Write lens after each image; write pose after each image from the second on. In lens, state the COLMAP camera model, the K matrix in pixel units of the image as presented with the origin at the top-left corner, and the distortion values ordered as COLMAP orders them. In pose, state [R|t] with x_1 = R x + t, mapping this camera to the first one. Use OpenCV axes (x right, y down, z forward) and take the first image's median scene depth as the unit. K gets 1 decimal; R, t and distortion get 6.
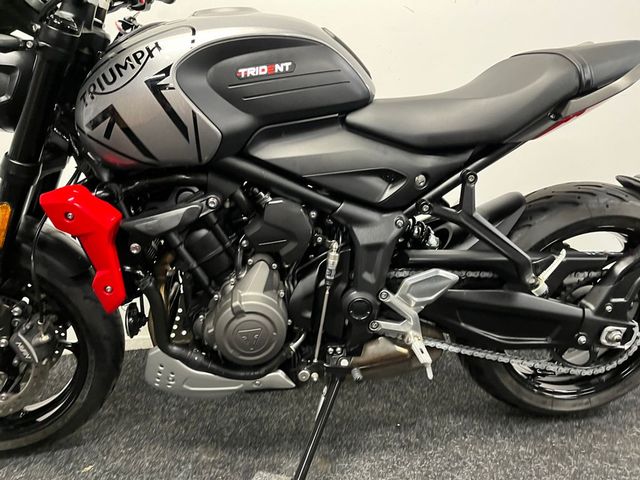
lens RADIAL K [[485.2, 0, 314.9], [0, 485.2, 235.9], [0, 0, 1]] dist [0.078818, -0.109732]
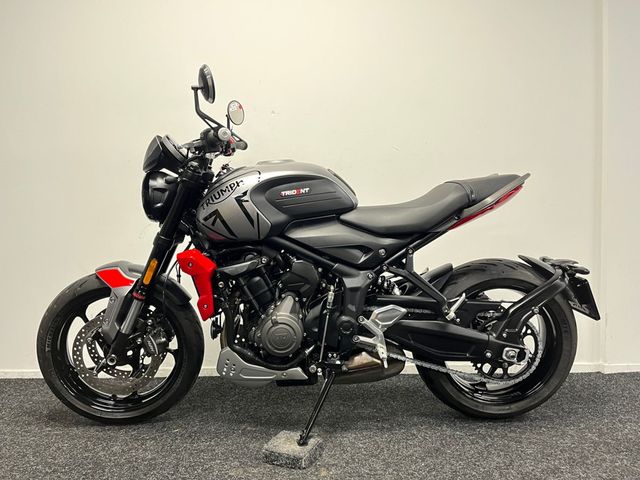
lens RADIAL K [[485.2, 0, 321.7], [0, 485.2, 240.3], [0, 0, 1]] dist [0.078818, -0.109732]
pose [[0.996865, 0.016677, -0.077341, 0.130342], [-0.030738, 0.982377, -0.184366, 0.166146], [0.072903, 0.186166, 0.979810, -0.702508]]
